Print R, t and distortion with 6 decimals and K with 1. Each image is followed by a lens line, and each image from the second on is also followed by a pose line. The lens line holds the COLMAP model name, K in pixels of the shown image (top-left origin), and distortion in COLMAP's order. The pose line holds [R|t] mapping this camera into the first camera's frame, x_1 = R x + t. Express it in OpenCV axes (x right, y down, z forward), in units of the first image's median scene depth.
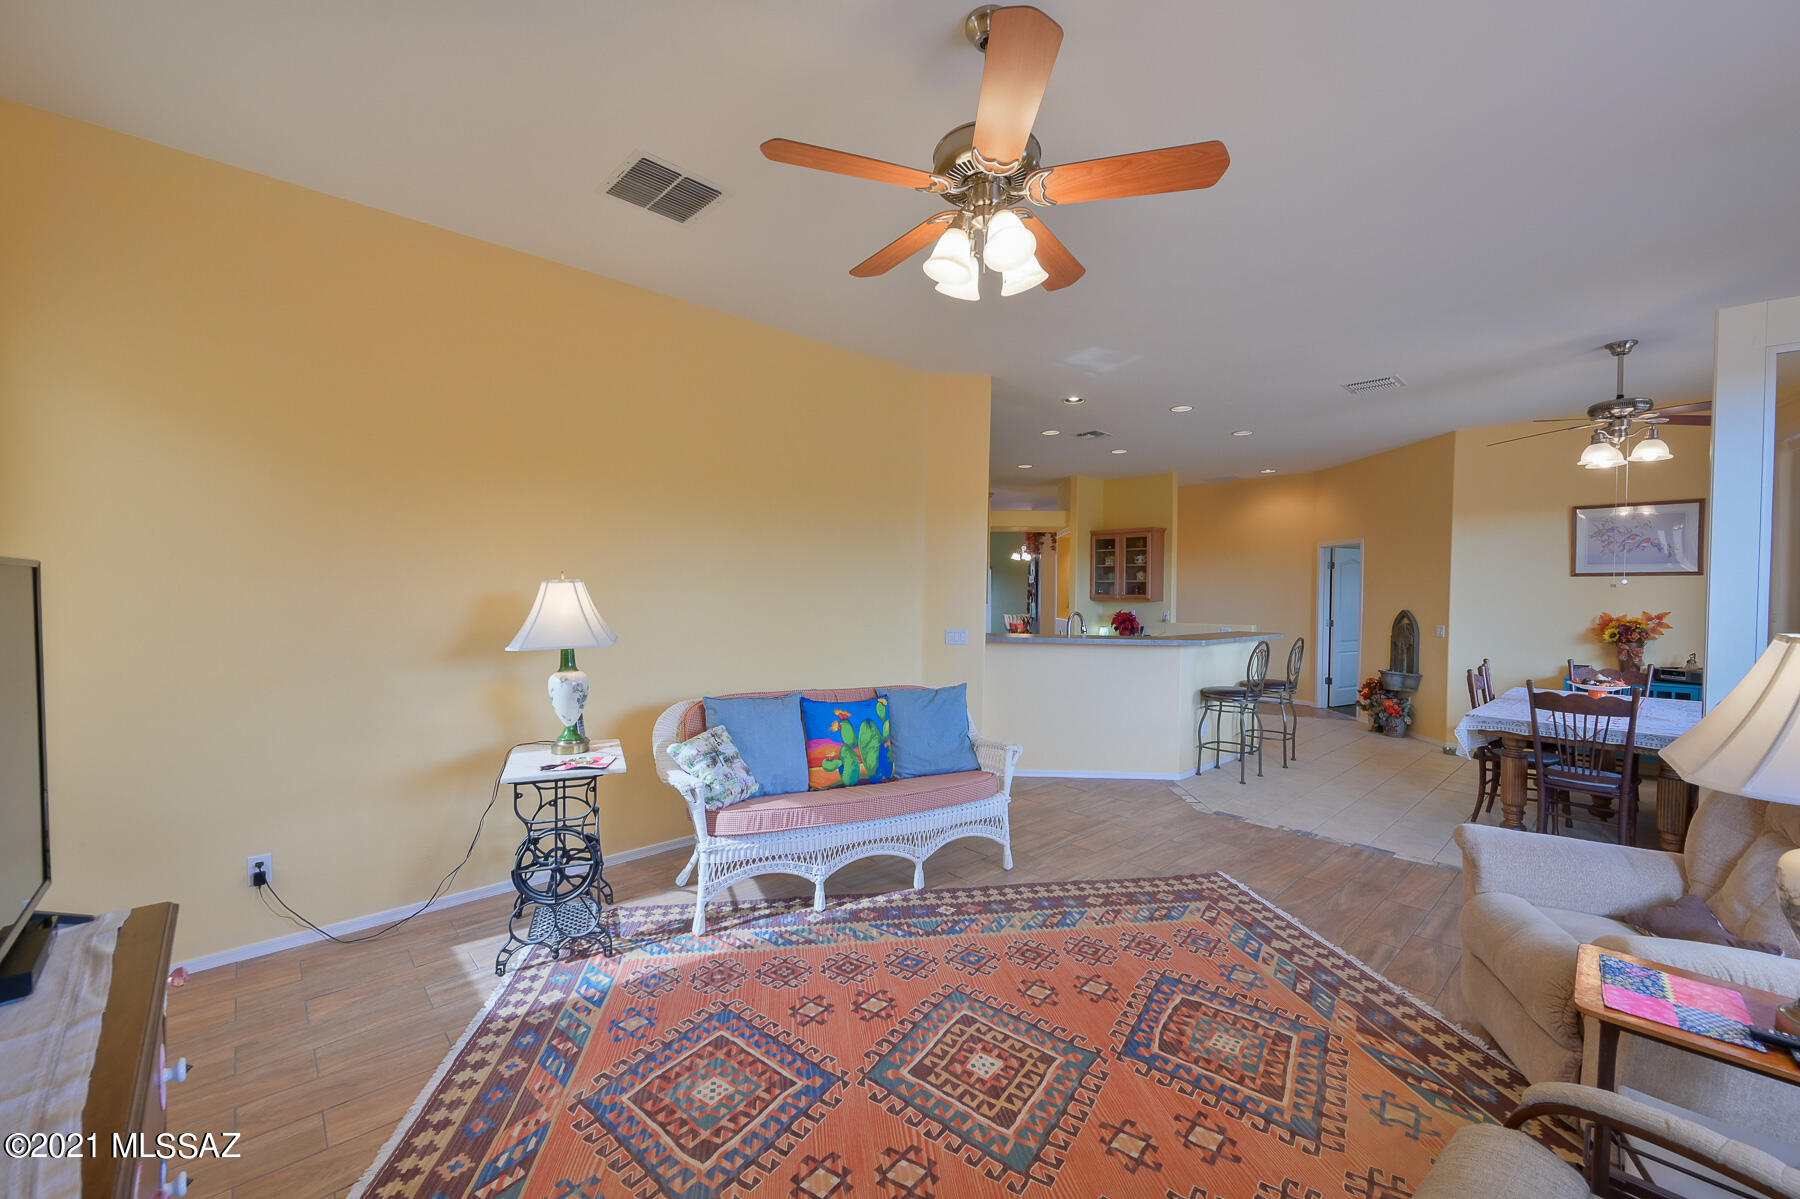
lens RADIAL K [[706.9, 0, 894.0], [0, 706.9, 602.0], [0, 0, 1]] dist [-0.001499, 0.001164]
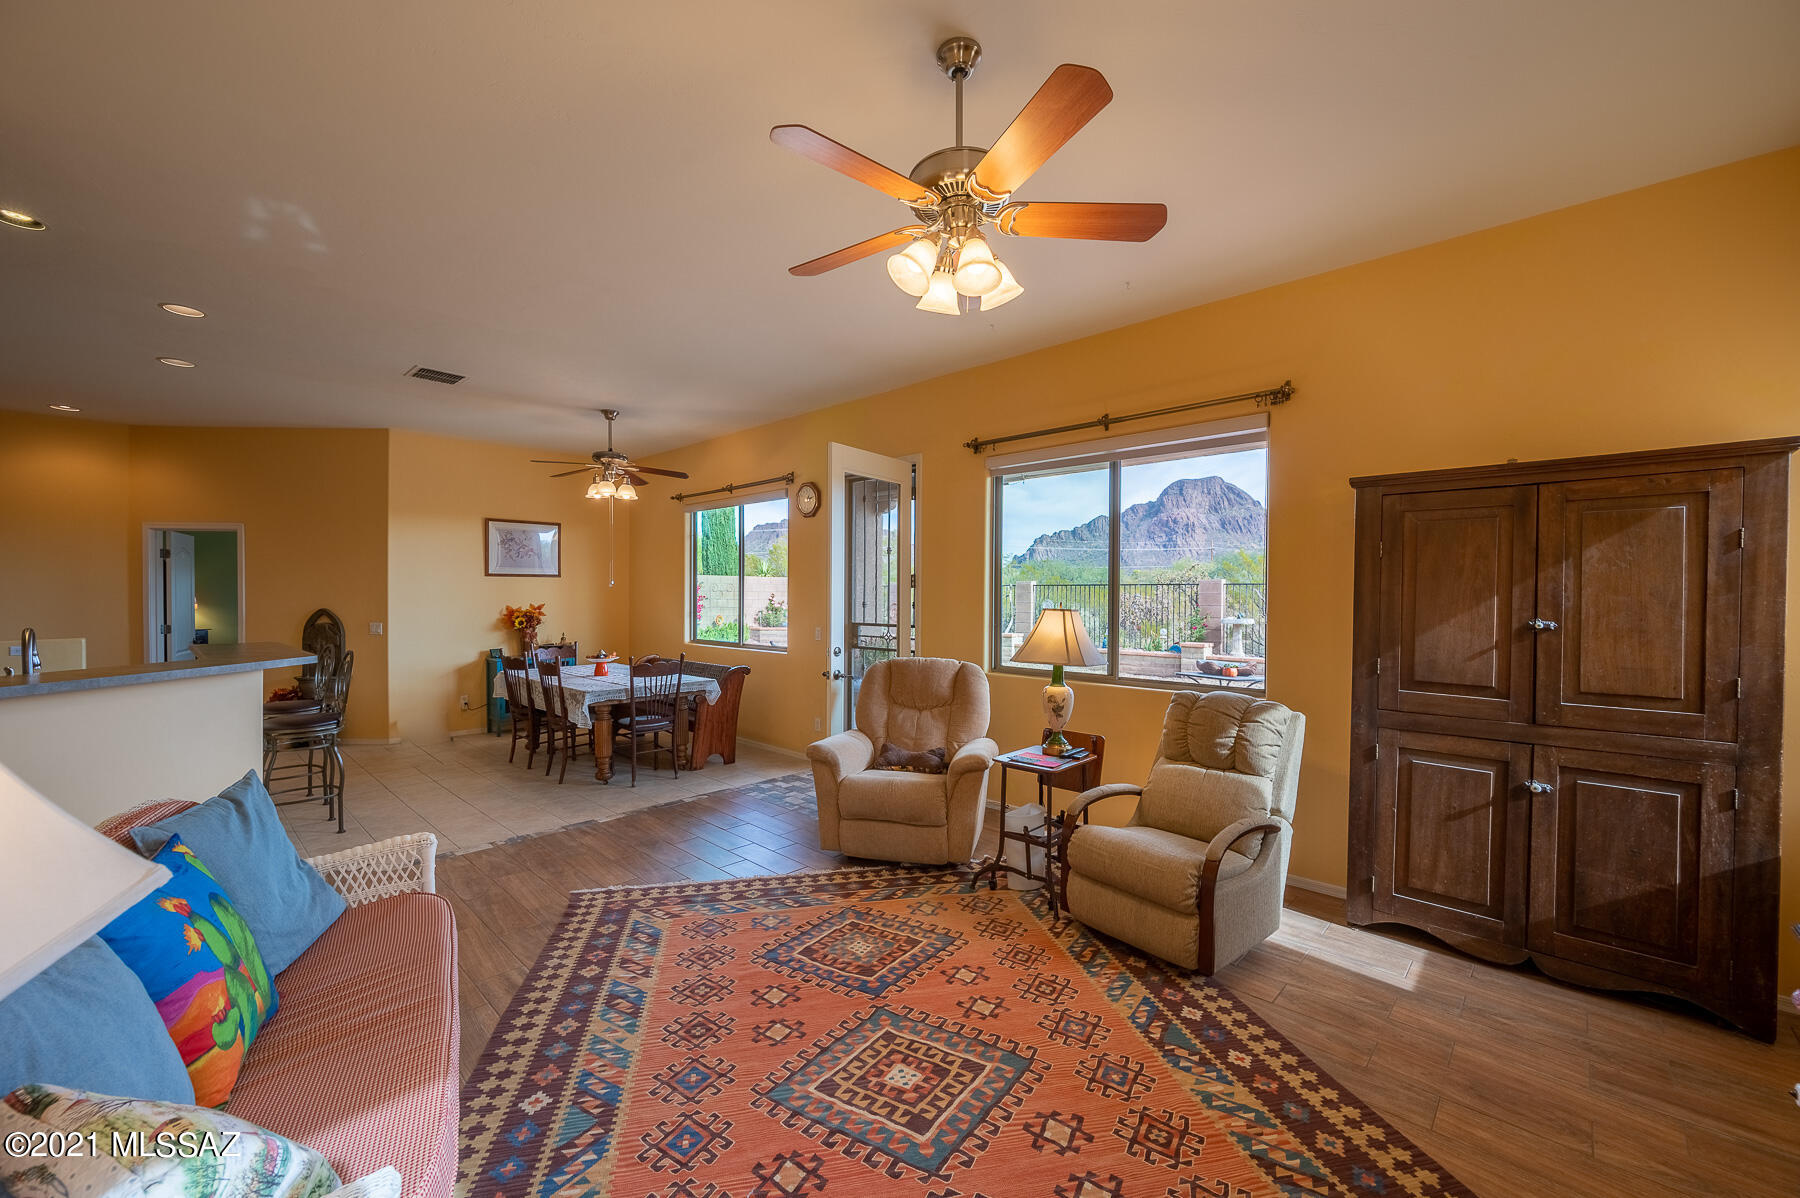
lens RADIAL K [[710.9, 0, 904.8], [0, 710.9, 601.3], [0, 0, 1]] dist [-0.000718, -0.000105]
pose [[-0.073464, -0.018506, 0.997126, -0.694538], [0.011639, 0.999744, 0.019412, -0.019569], [-0.997230, 0.013031, -0.073230, 0.873260]]
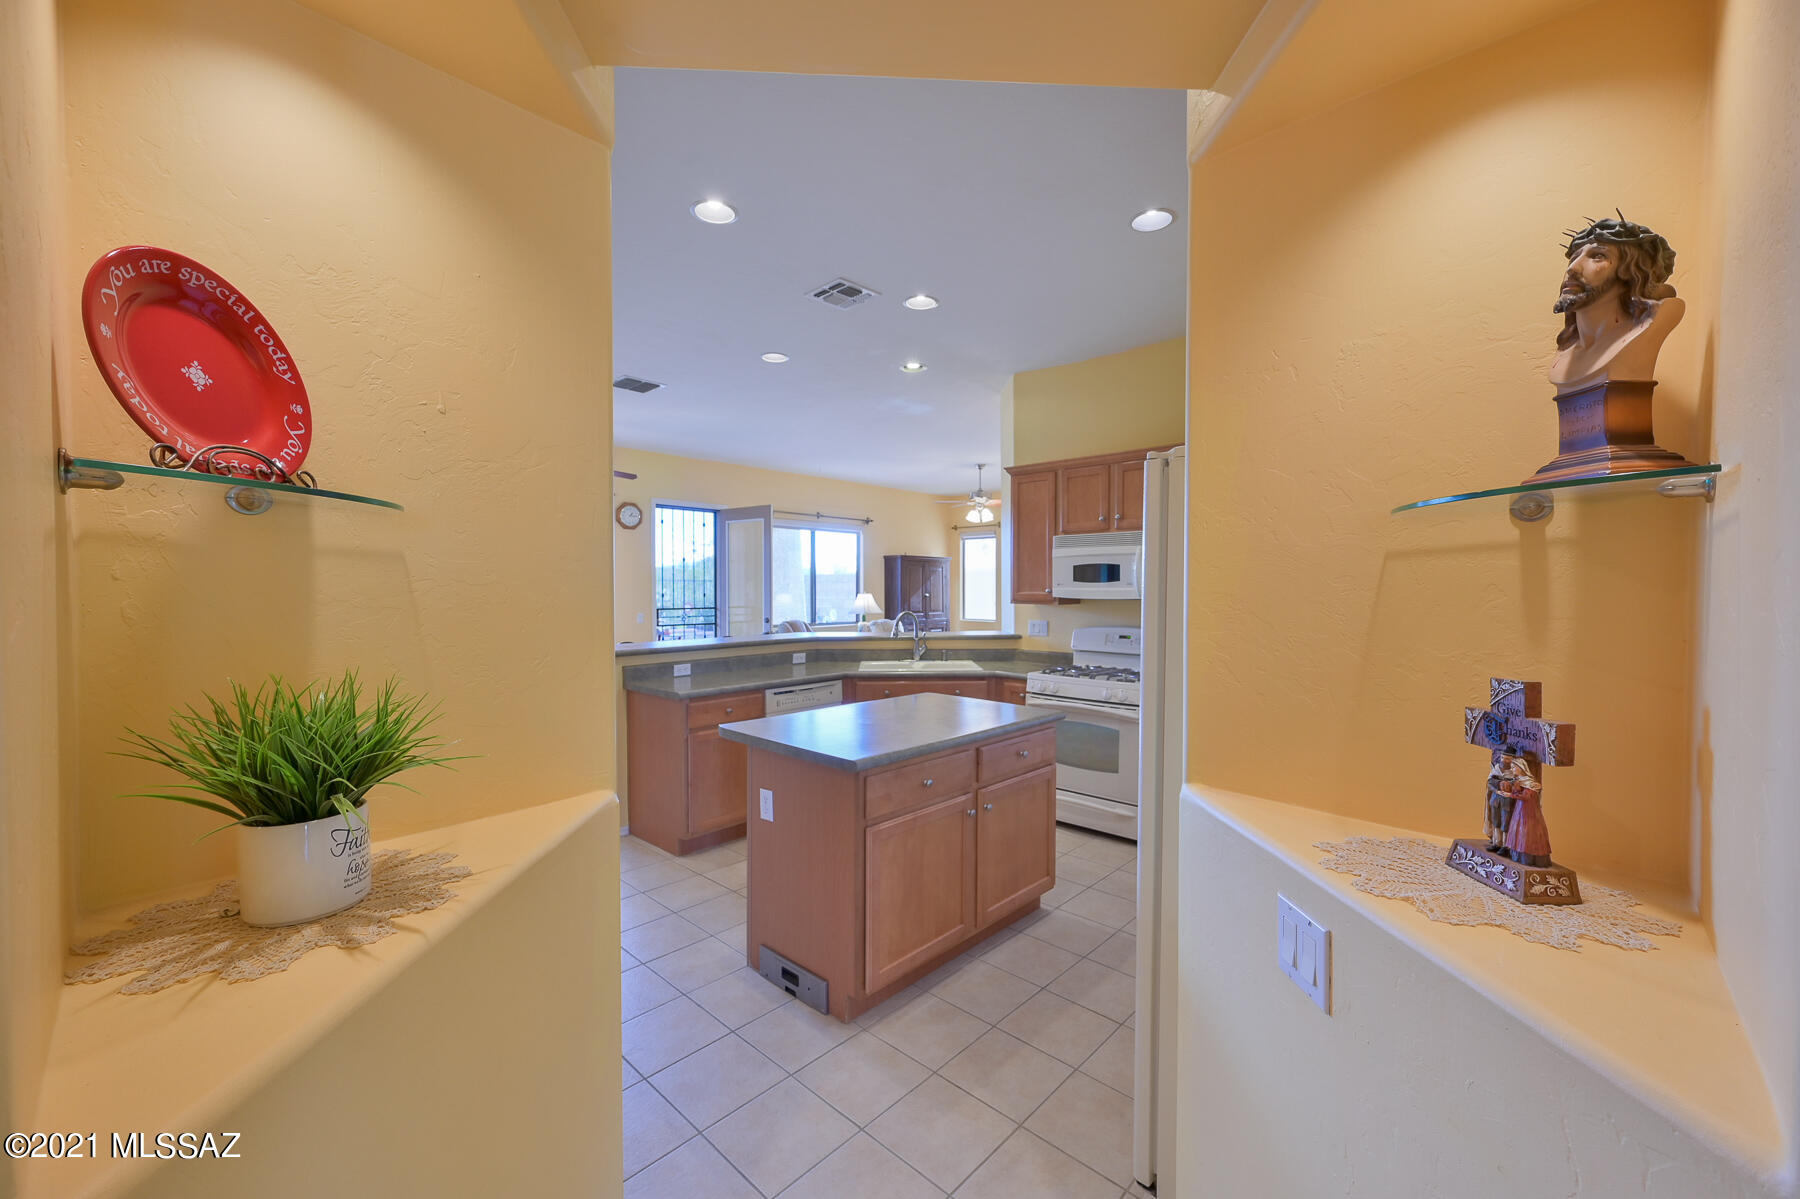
lens RADIAL K [[706.9, 0, 897.0], [0, 706.9, 596.3], [0, 0, 1]] dist [-0.001499, 0.001164]
pose [[-0.997557, -0.008921, -0.069278, 0.731689], [-0.010751, 0.999602, 0.026088, -0.059049], [0.069018, 0.026769, -0.997256, 4.144634]]
